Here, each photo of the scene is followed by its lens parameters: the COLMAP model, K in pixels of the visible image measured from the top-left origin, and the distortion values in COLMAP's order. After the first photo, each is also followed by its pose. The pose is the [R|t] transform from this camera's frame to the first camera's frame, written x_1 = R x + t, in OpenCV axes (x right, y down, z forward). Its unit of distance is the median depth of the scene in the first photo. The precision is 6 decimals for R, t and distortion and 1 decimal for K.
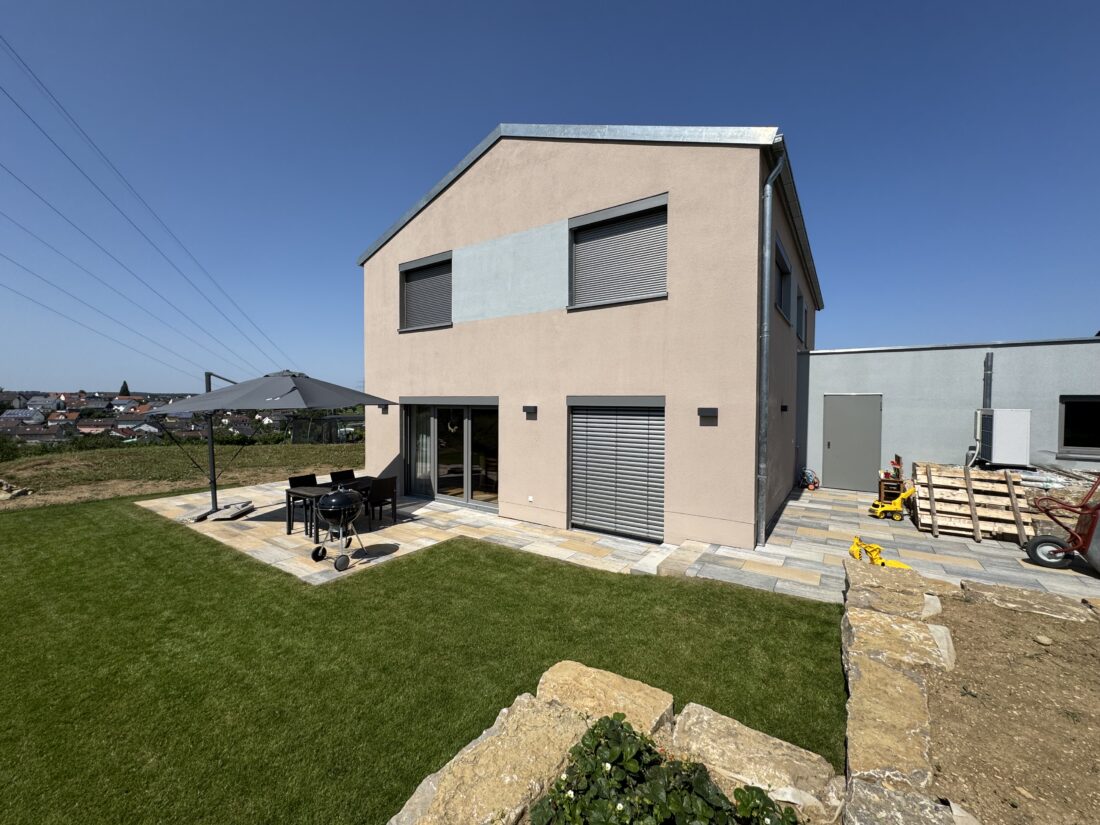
lens RADIAL K [[440.4, 0, 550.0], [0, 440.4, 413.9], [0, 0, 1]] dist [-0.003846, -0.000465]
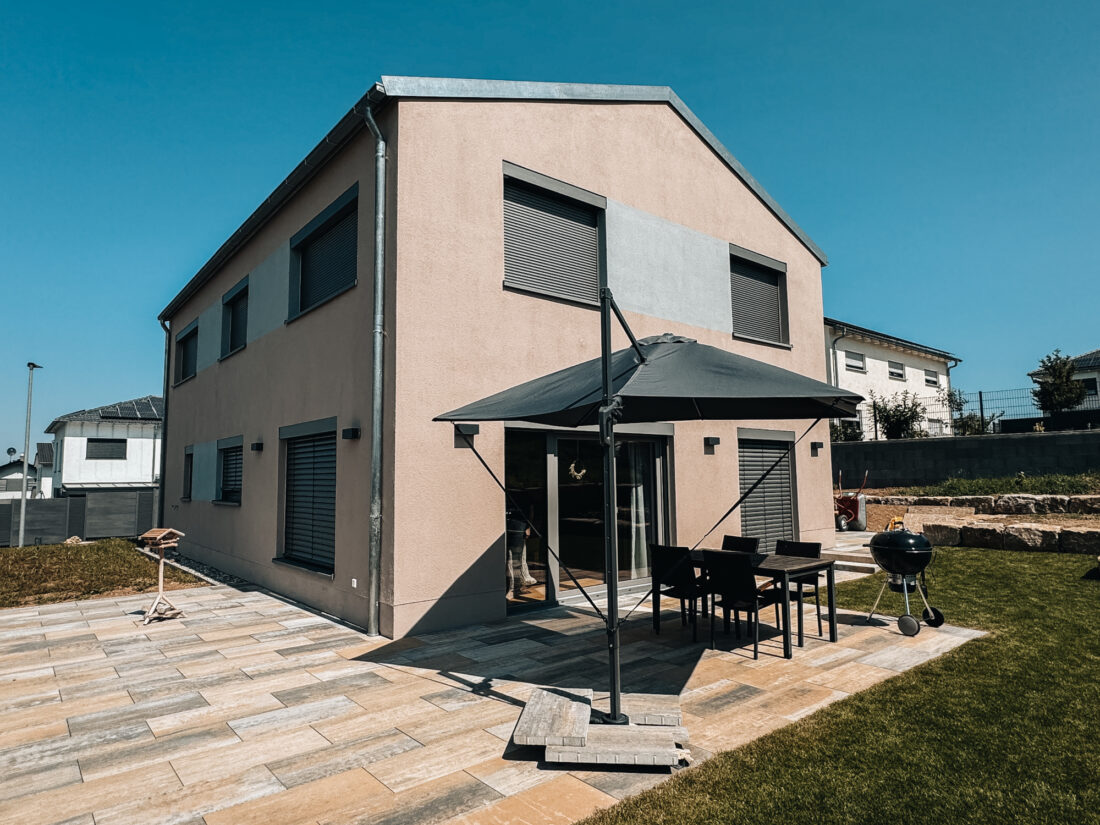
lens RADIAL K [[651.6, 0, 549.6], [0, 651.6, 411.2], [0, 0, 1]] dist [0.000887, -0.000140]
pose [[0.280024, 0.083281, 0.956374, -1.306837], [0.034074, 0.994740, -0.096599, 0.041336], [-0.959388, 0.059638, 0.275713, 0.942452]]
